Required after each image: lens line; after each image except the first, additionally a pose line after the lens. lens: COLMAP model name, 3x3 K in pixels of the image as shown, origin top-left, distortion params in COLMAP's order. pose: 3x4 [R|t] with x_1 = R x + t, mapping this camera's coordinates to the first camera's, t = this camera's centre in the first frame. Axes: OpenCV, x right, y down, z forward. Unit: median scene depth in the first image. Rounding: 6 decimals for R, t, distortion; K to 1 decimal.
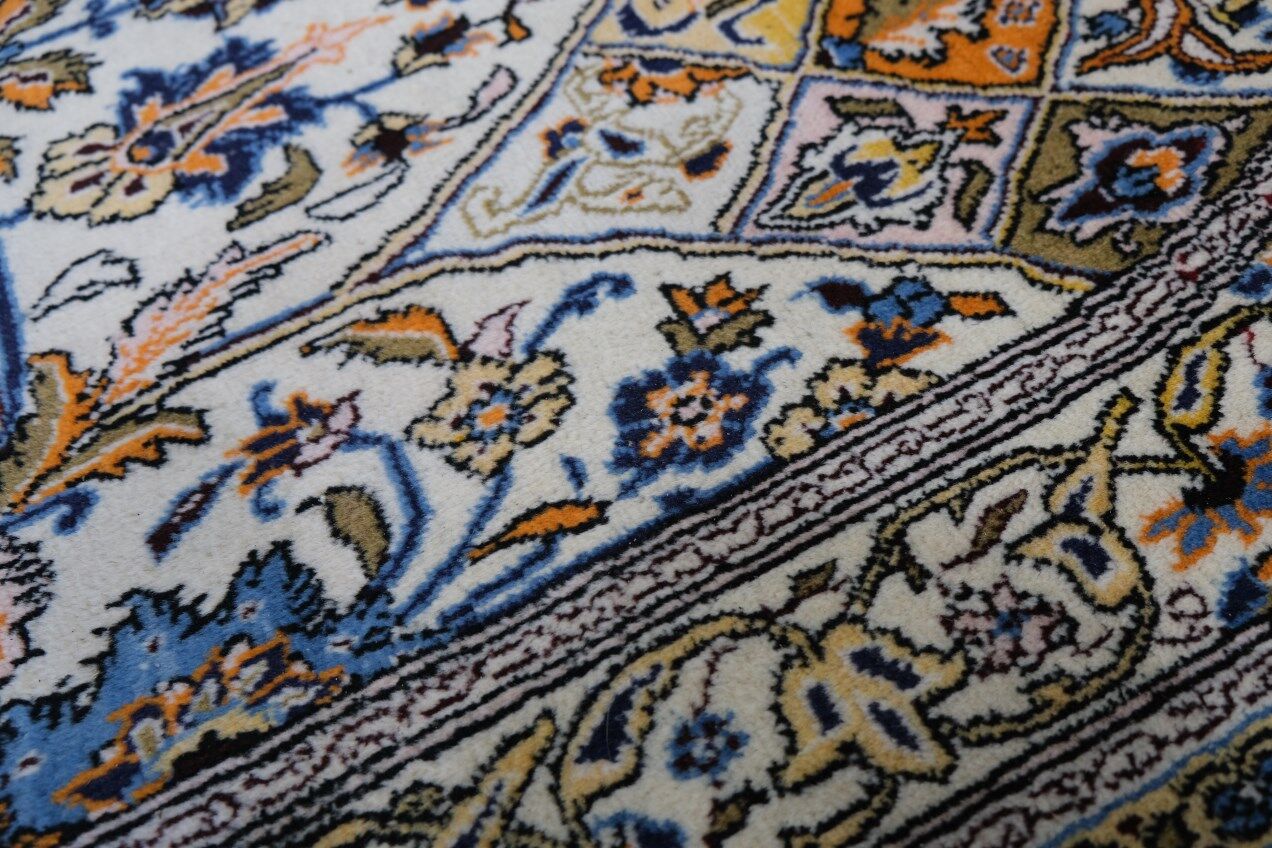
lens RADIAL K [[928.9, 0, 650.1], [0, 928.9, 461.9], [0, 0, 1]] dist [-0.033531, 0.023095]
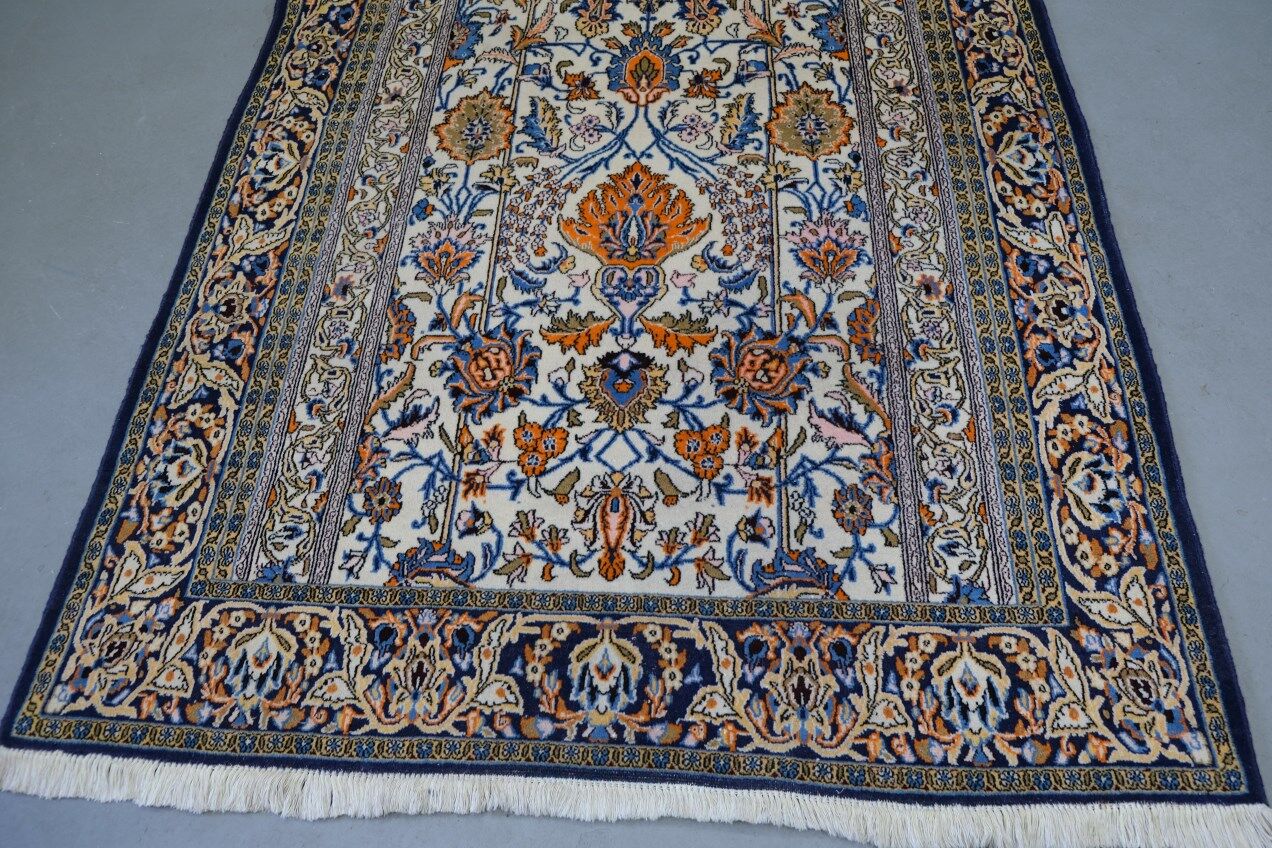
lens RADIAL K [[972.1, 0, 647.1], [0, 972.1, 423.6], [0, 0, 1]] dist [-0.044129, 0.046361]
pose [[0.499716, -0.719090, 0.482901, -5.448862], [0.784795, 0.611809, 0.098927, 0.235224], [-0.366580, 0.329543, 0.870069, -2.882797]]
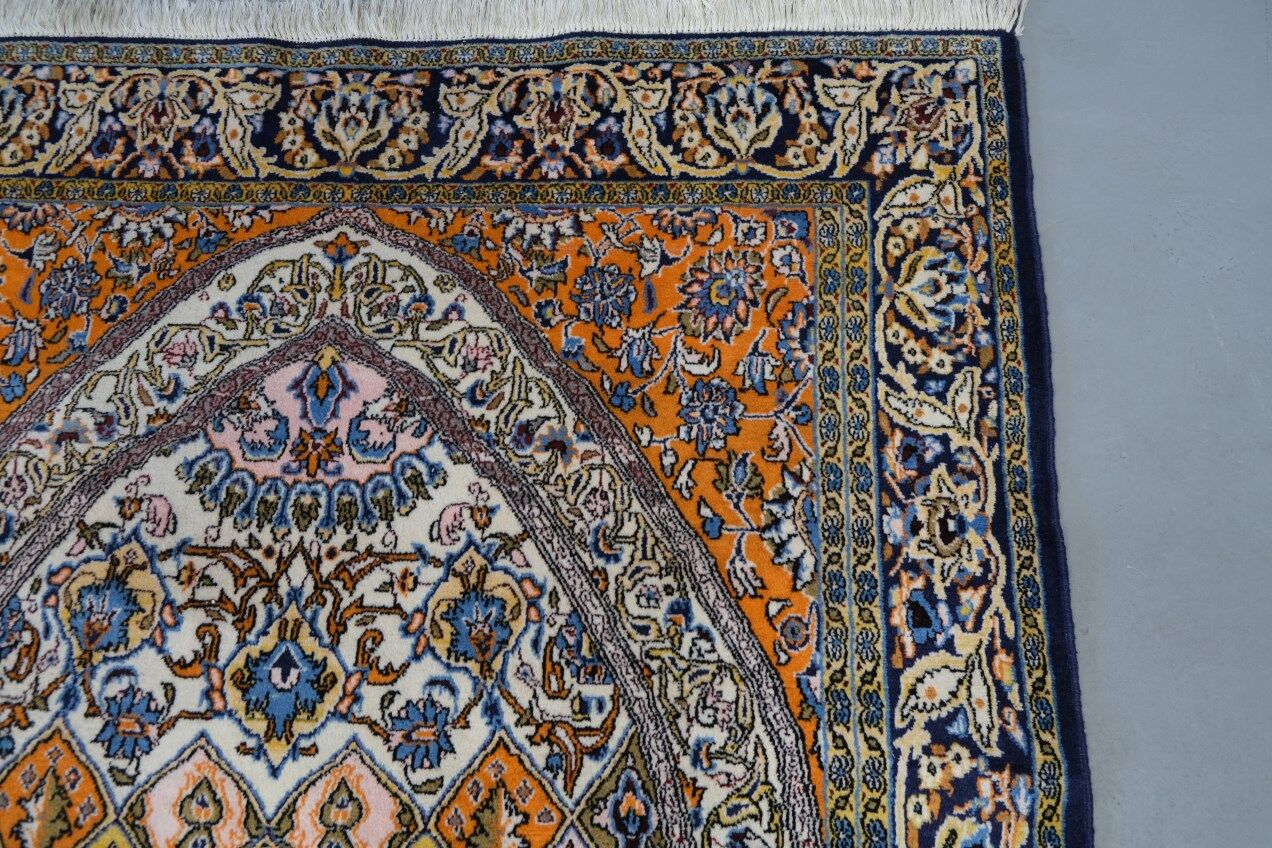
lens RADIAL K [[967.2, 0, 640.0], [0, 967.2, 414.9], [0, 0, 1]] dist [-0.035241, 0.035441]
pose [[0.486709, -0.820523, 0.299760, 0.729475], [0.780094, 0.562676, 0.273587, -1.732576], [-0.393152, 0.100684, 0.913944, -1.527776]]
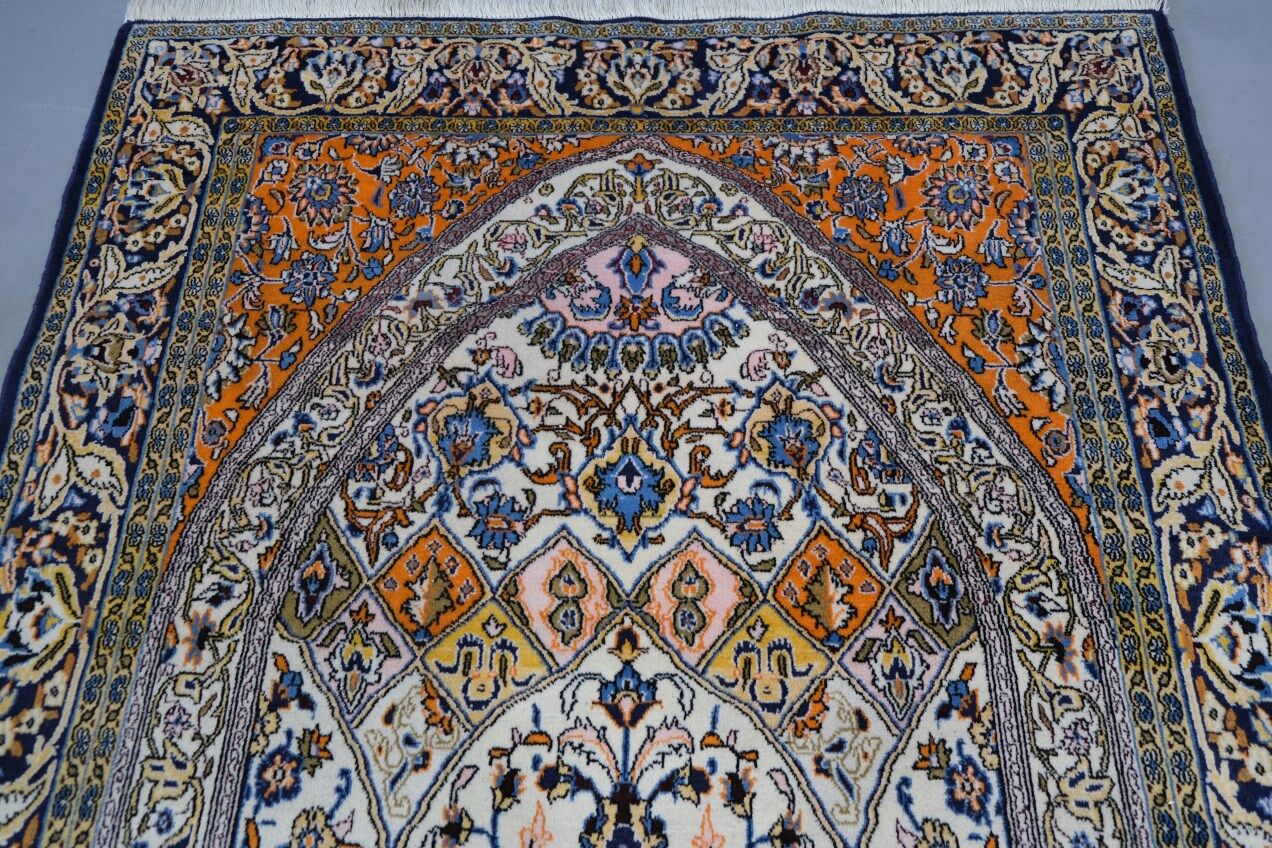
lens RADIAL K [[967.2, 0, 640.0], [0, 967.2, 414.9], [0, 0, 1]] dist [-0.035241, 0.035441]
pose [[0.478718, -0.765844, 0.429315, -0.834303], [0.779505, 0.595748, 0.193534, -2.104743], [-0.403980, 0.242005, 0.882176, -1.464429]]
